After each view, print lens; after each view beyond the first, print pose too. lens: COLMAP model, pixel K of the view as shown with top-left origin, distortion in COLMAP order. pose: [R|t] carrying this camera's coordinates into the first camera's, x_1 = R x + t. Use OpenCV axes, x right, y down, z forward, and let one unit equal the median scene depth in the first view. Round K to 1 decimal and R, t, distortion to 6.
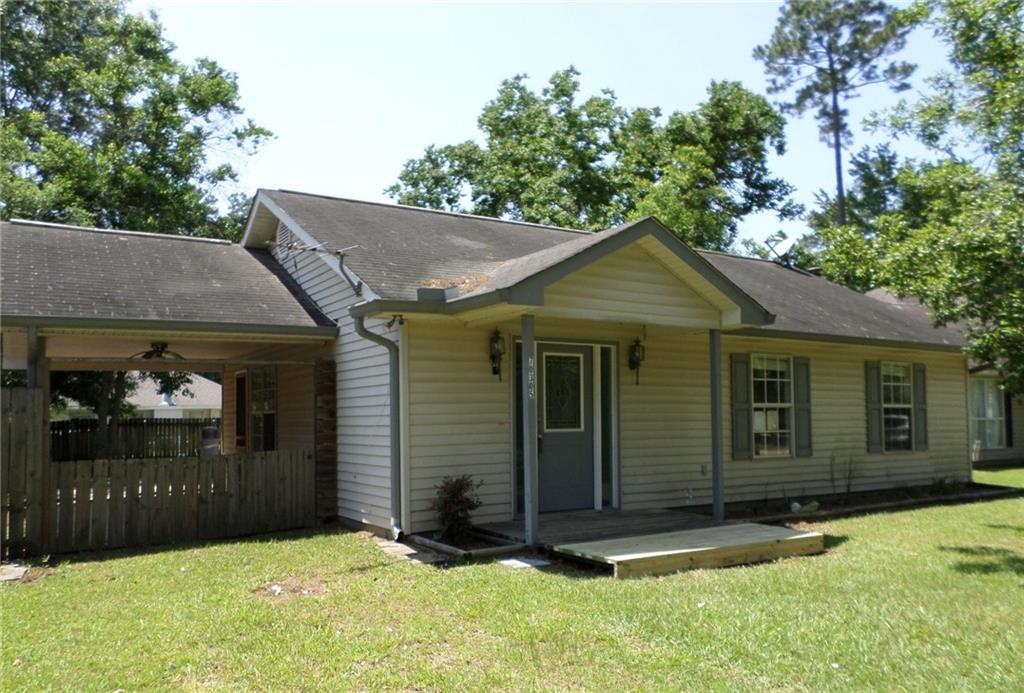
lens RADIAL K [[778.5, 0, 513.1], [0, 778.5, 379.8], [0, 0, 1]] dist [0.005752, -0.068172]
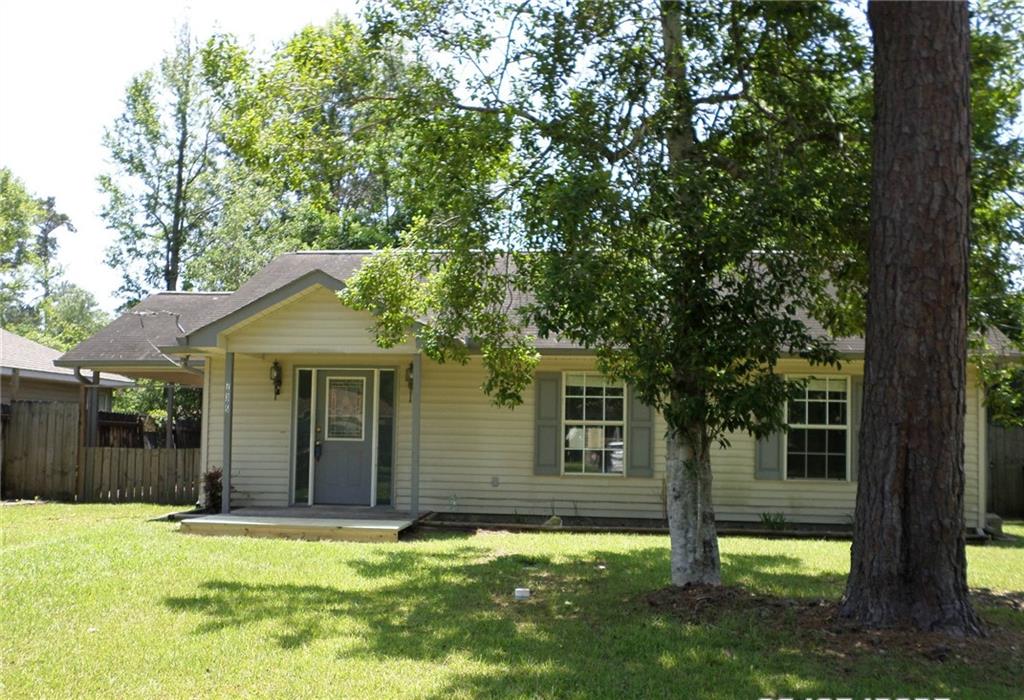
lens RADIAL K [[802.3, 0, 511.9], [0, 802.3, 383.8], [0, 0, 1]] dist [-0.005926, 0.001342]
pose [[0.789871, -0.031801, -0.612448, 0.880197], [0.002588, 0.998819, -0.048524, 0.032675], [0.613268, 0.036742, 0.789020, 0.126971]]
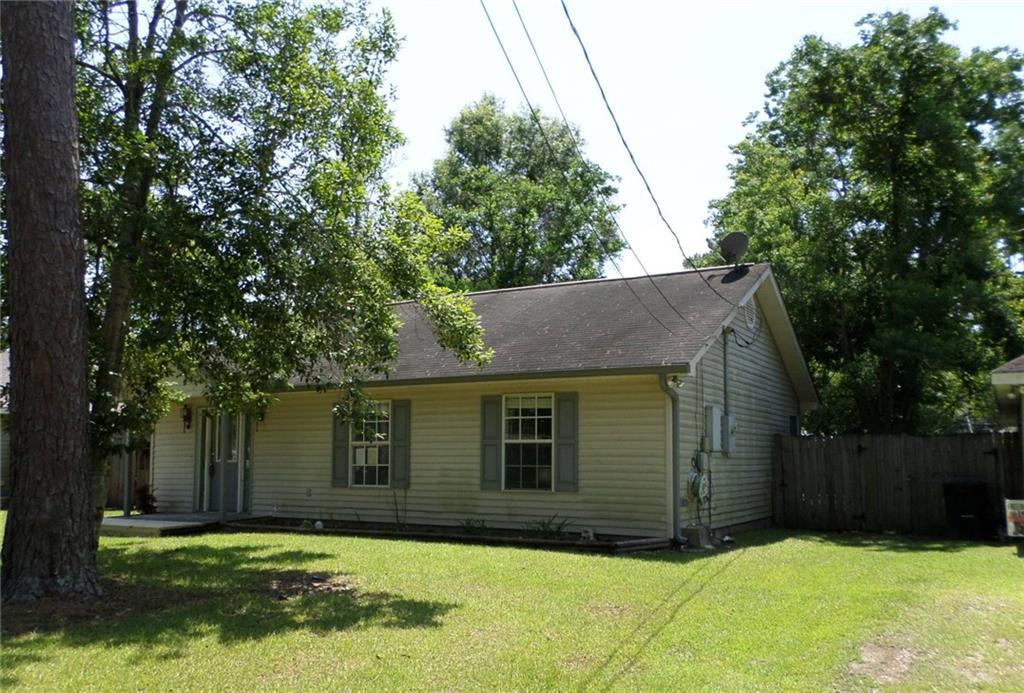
lens RADIAL K [[778.5, 0, 513.1], [0, 778.5, 379.8], [0, 0, 1]] dist [0.005752, -0.068172]
pose [[0.475085, -0.092444, -0.875070, 1.492632], [0.029941, 0.995589, -0.088921, 0.048800], [0.879430, 0.016045, 0.475757, 0.623163]]
